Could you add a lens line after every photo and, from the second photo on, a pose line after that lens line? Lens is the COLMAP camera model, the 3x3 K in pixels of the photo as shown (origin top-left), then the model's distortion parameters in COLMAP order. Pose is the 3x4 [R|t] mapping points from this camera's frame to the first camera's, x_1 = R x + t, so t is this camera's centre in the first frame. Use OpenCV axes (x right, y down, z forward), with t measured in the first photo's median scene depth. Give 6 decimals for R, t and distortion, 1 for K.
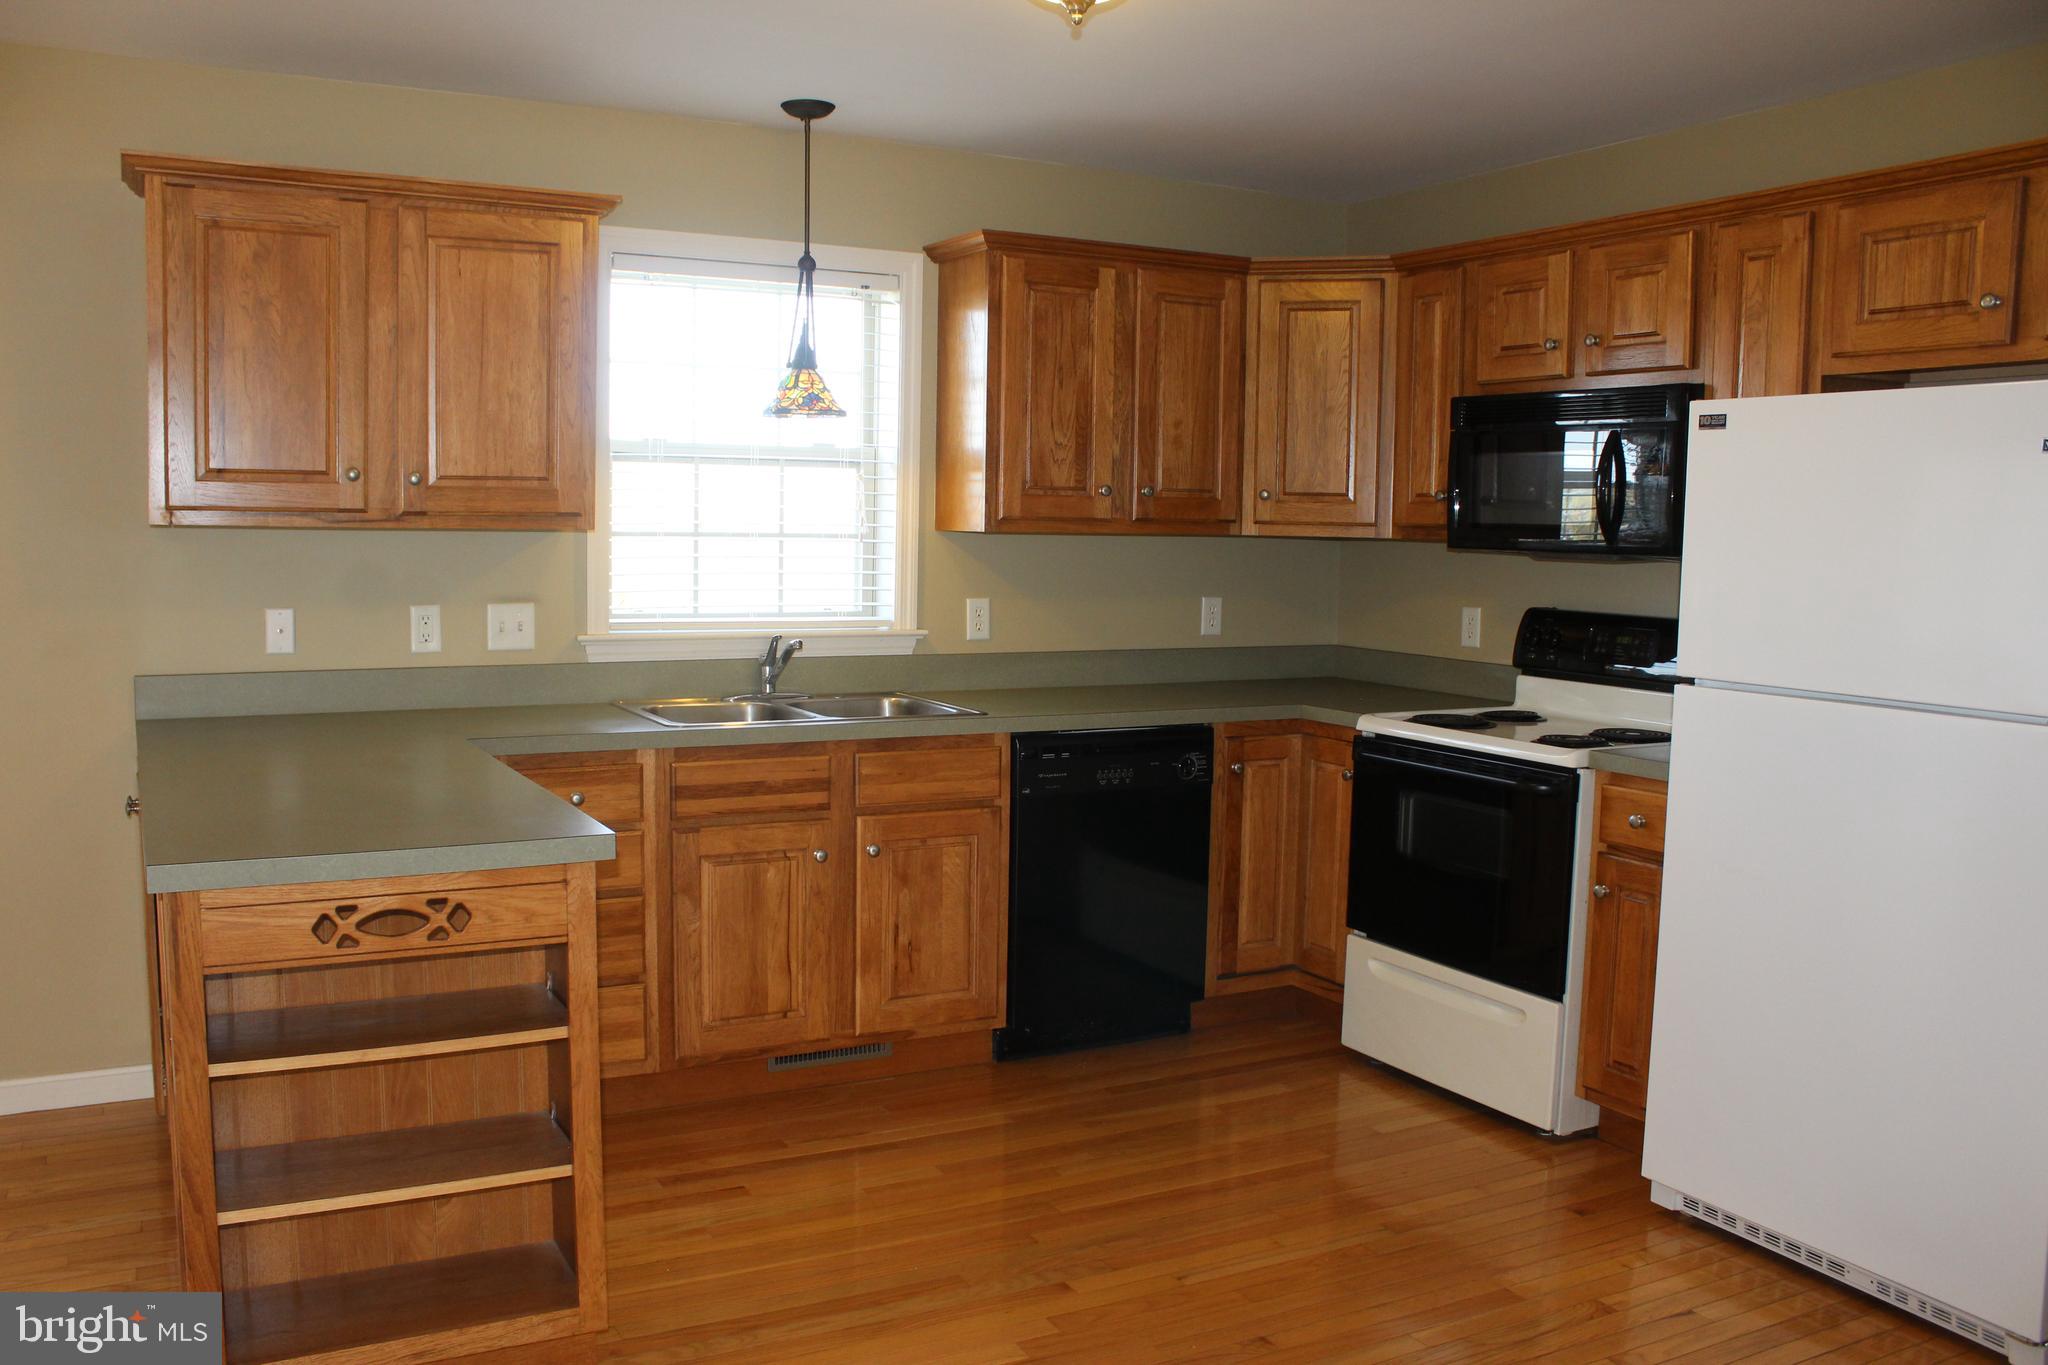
lens RADIAL K [[1709.1, 0, 977.6], [0, 1709.1, 692.0], [0, 0, 1]] dist [-0.164772, 0.148932]
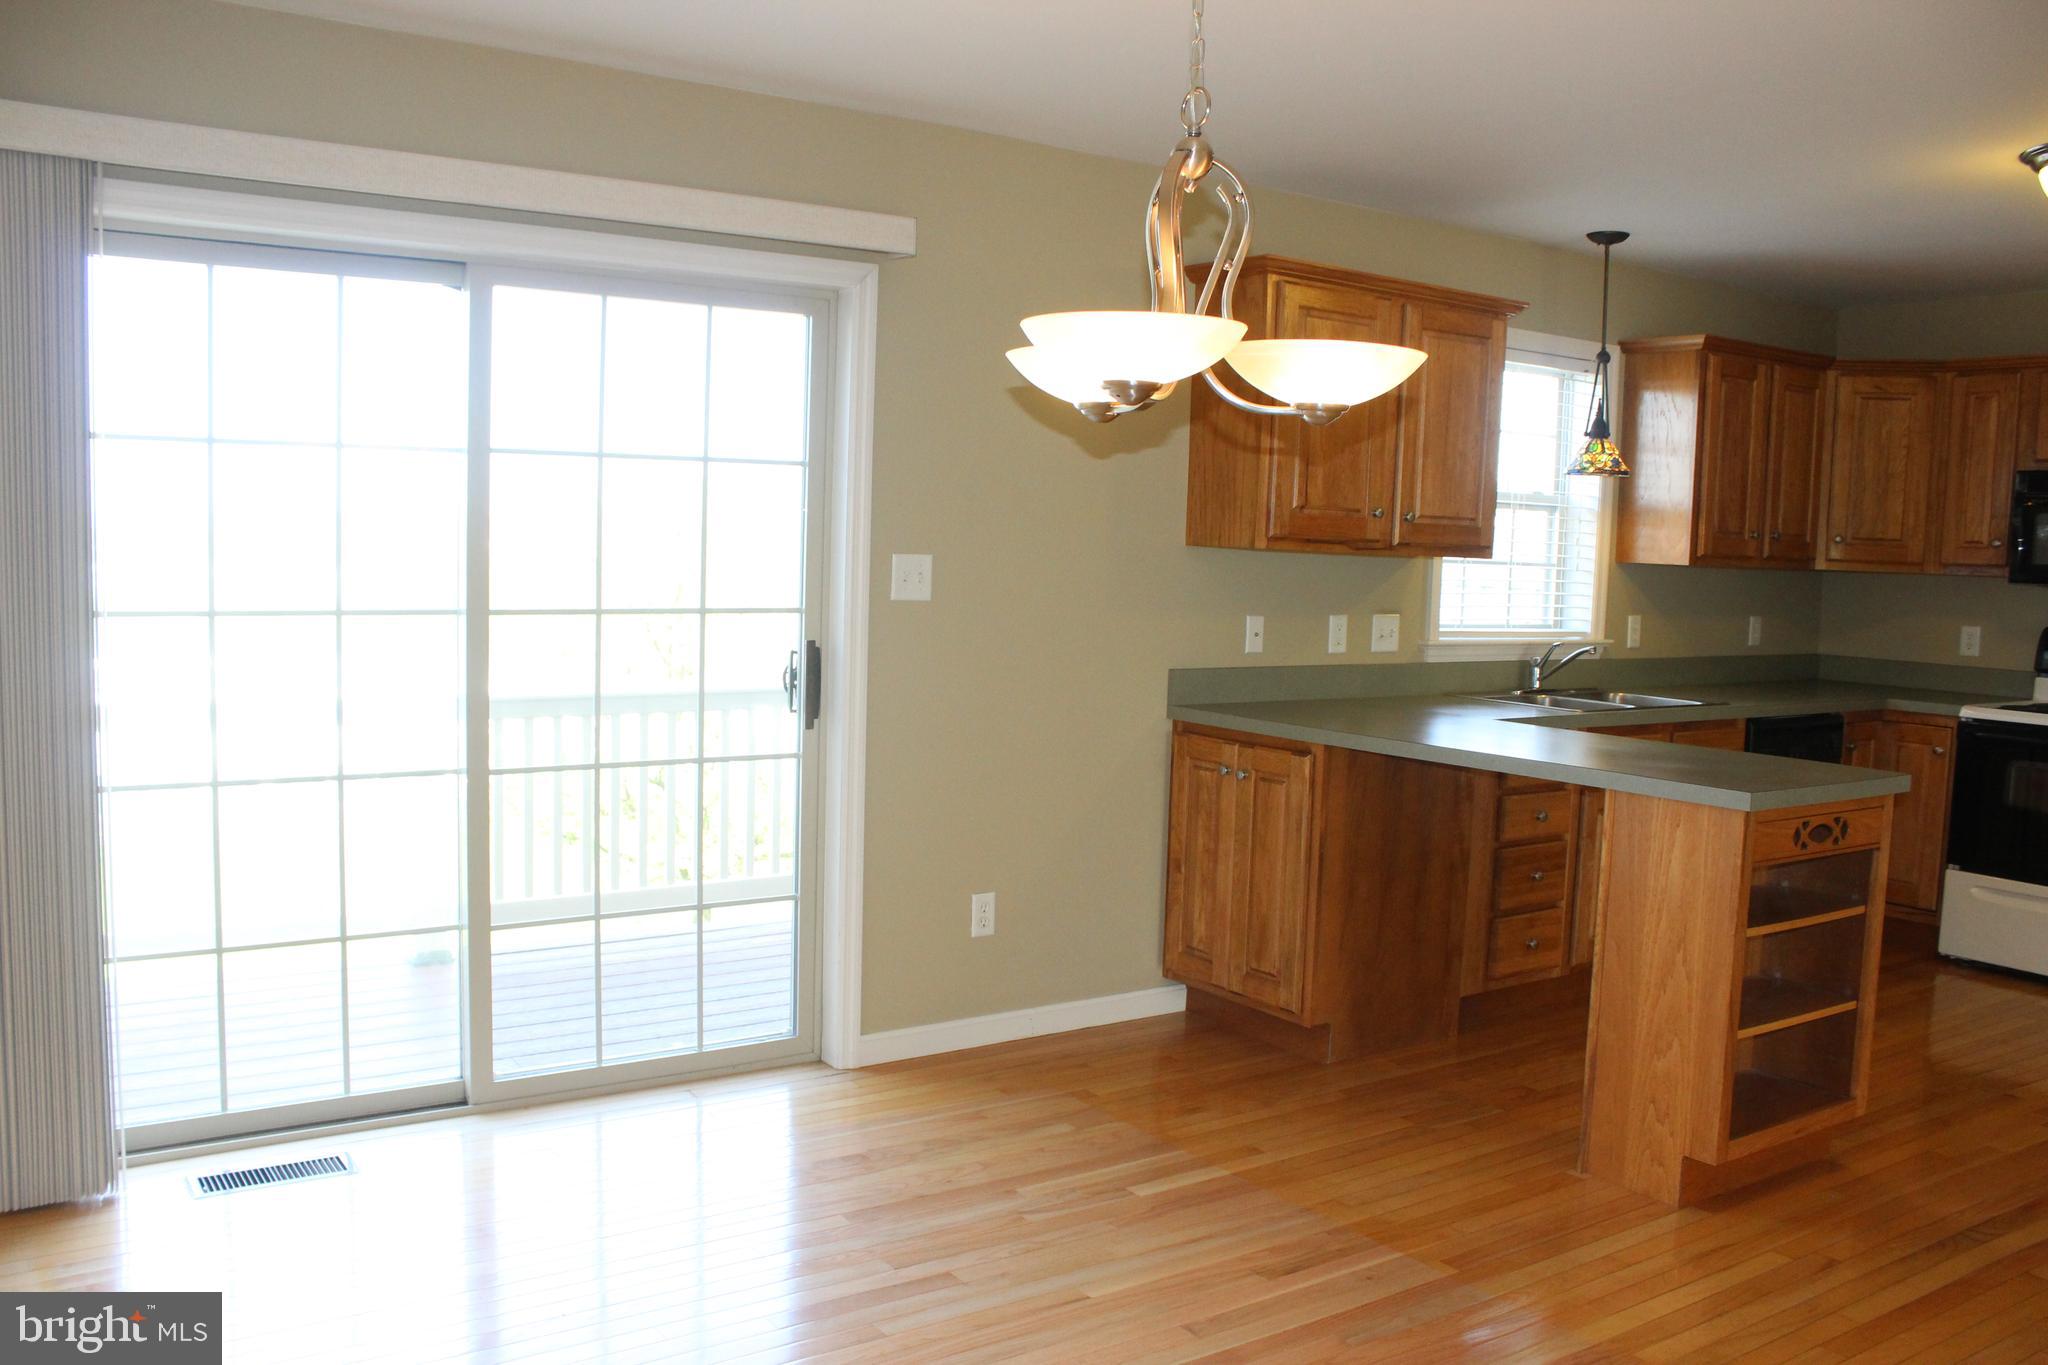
lens RADIAL K [[1709.1, 0, 977.6], [0, 1709.1, 692.0], [0, 0, 1]] dist [-0.164772, 0.148932]
pose [[0.993714, 0.004280, 0.111867, -0.713712], [-0.003728, 0.999980, -0.005141, 0.012419], [-0.111886, 0.004691, 0.993710, -0.215847]]
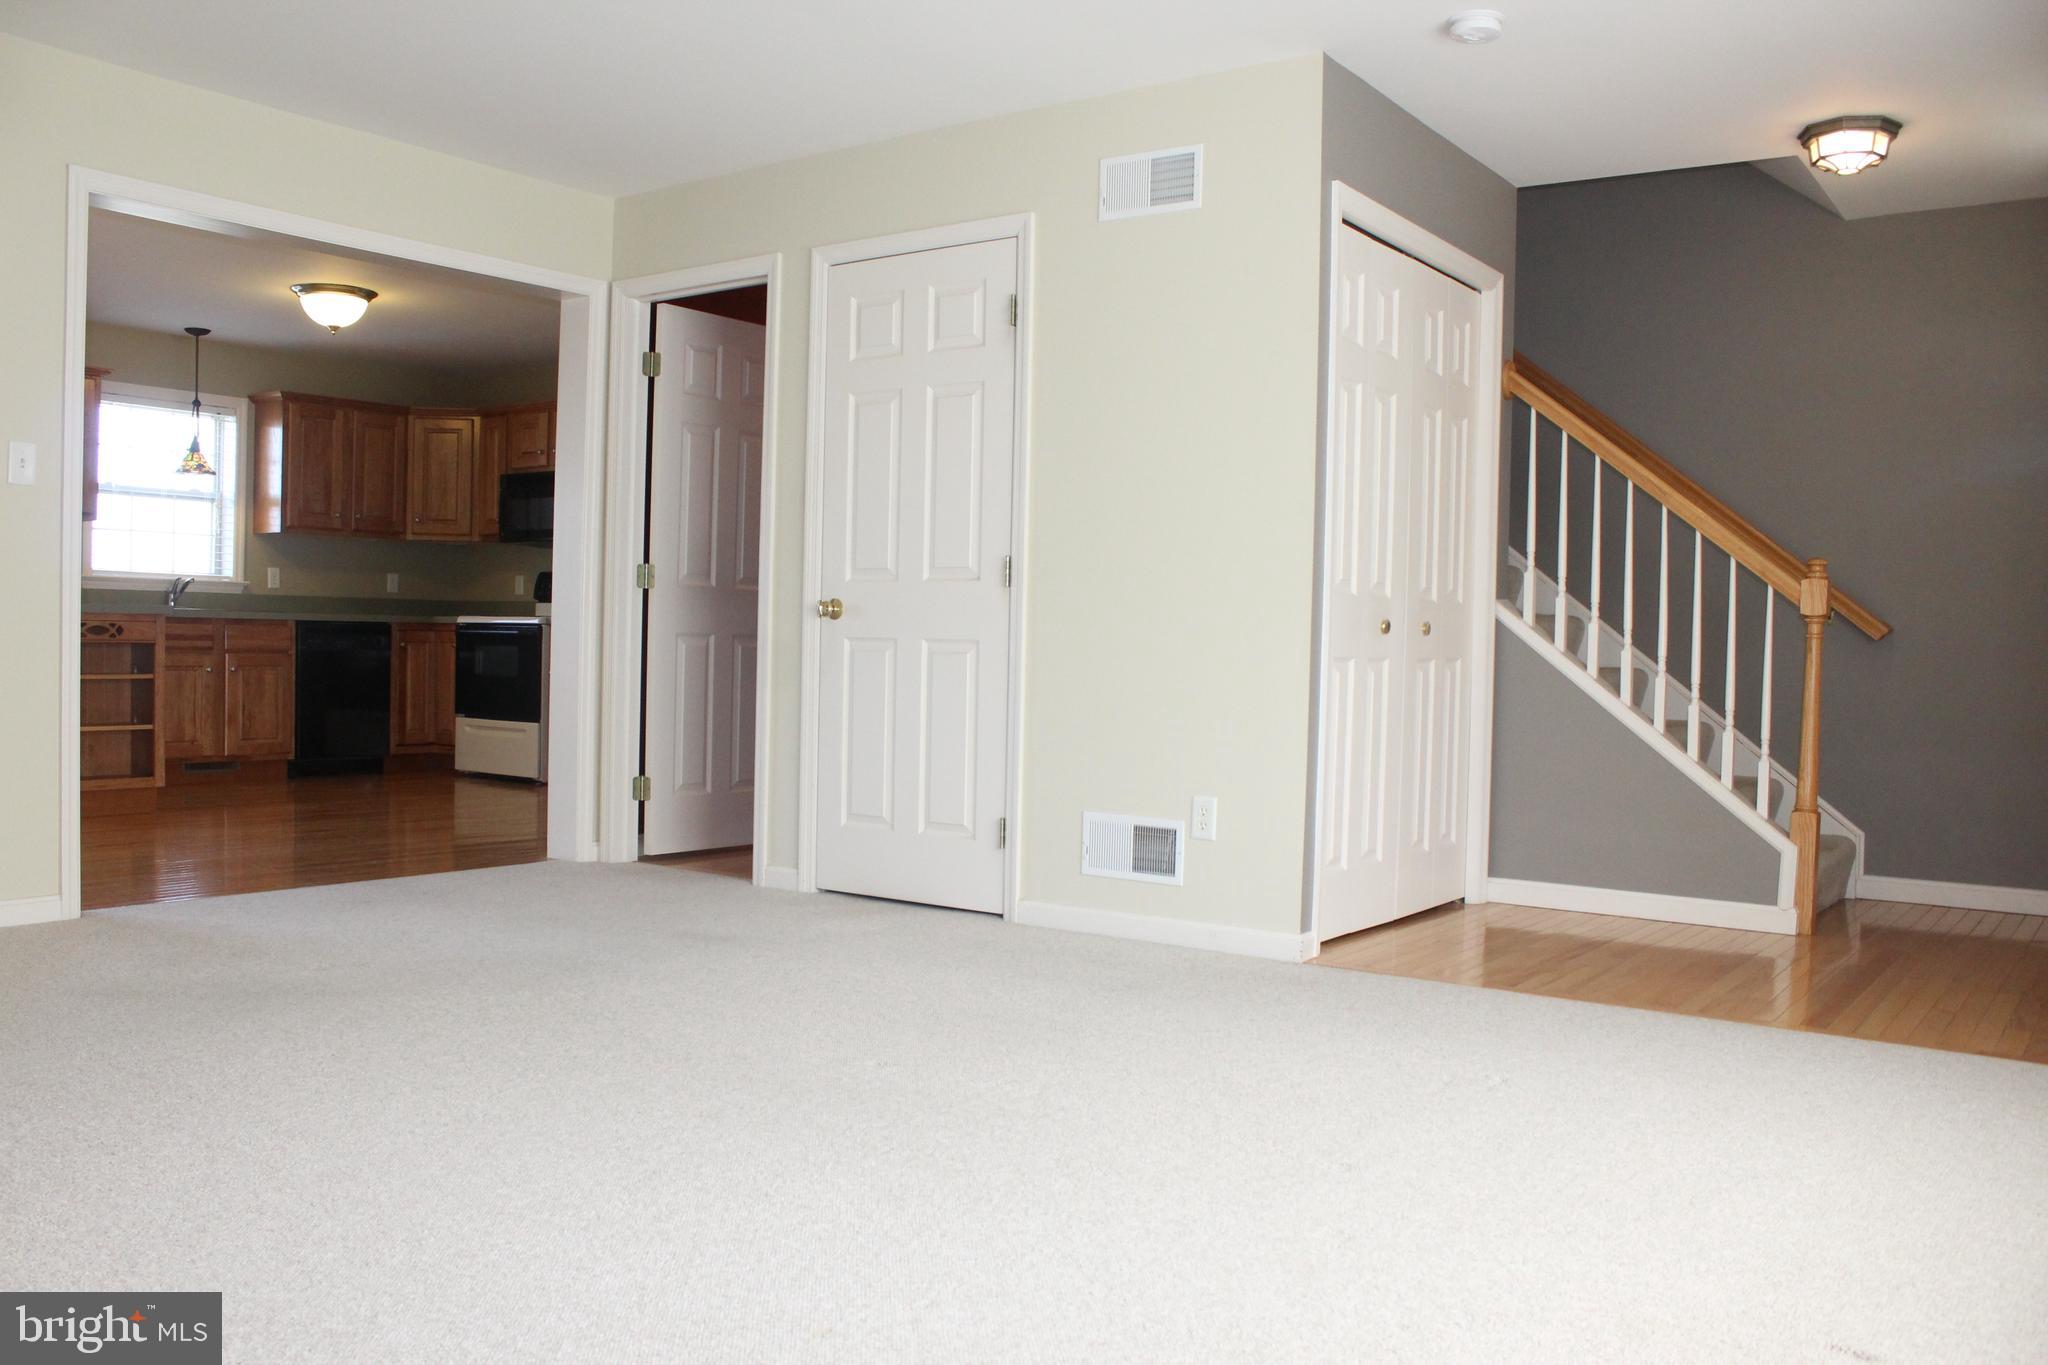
lens RADIAL K [[1698.8, 0, 982.6], [0, 1698.8, 689.3], [0, 0, 1]] dist [-0.162999, 0.129164]
pose [[0.898485, -0.009711, 0.438897, -0.121697], [0.036639, 0.997926, -0.052925, 0.254492], [-0.437473, 0.063633, 0.896977, -1.275371]]
